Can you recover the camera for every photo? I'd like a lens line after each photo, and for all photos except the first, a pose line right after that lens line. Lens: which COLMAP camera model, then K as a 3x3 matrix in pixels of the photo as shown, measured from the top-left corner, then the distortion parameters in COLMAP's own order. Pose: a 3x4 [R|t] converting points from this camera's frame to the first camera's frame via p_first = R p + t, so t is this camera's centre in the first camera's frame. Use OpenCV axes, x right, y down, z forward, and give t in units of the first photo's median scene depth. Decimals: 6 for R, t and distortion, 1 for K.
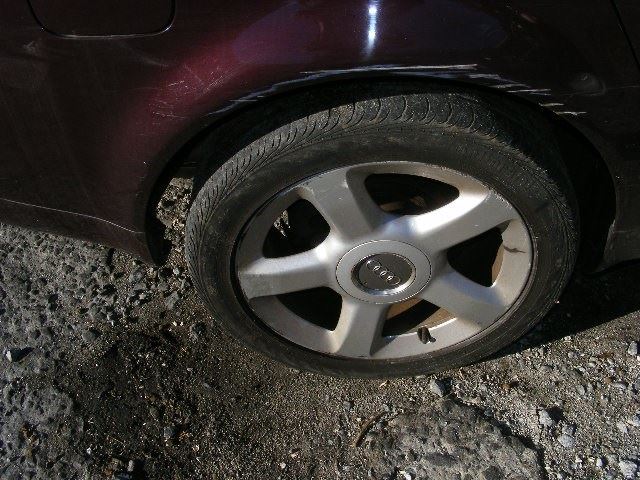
lens RADIAL K [[738.2, 0, 320.0], [0, 738.2, 240.0], [0, 0, 1]] dist [-0.244470, 0.274834]
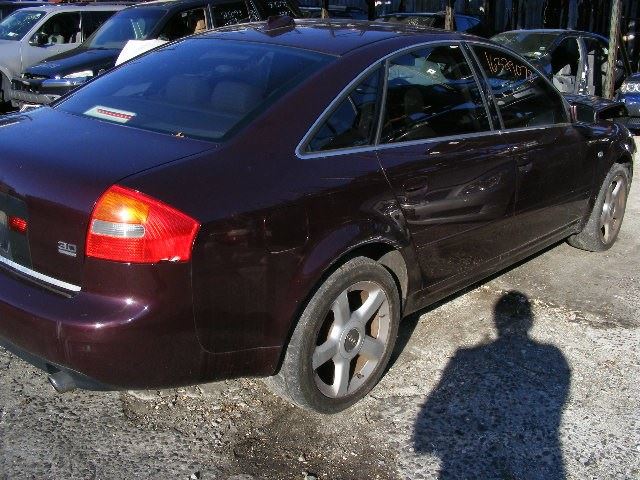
lens RADIAL K [[738.2, 0, 320.0], [0, 738.2, 240.0], [0, 0, 1]] dist [-0.244470, 0.274834]
pose [[0.660505, -0.151194, 0.735441, -1.676290], [0.494983, 0.824202, -0.275106, 0.378757], [-0.564557, 0.545740, 0.619228, -0.607527]]
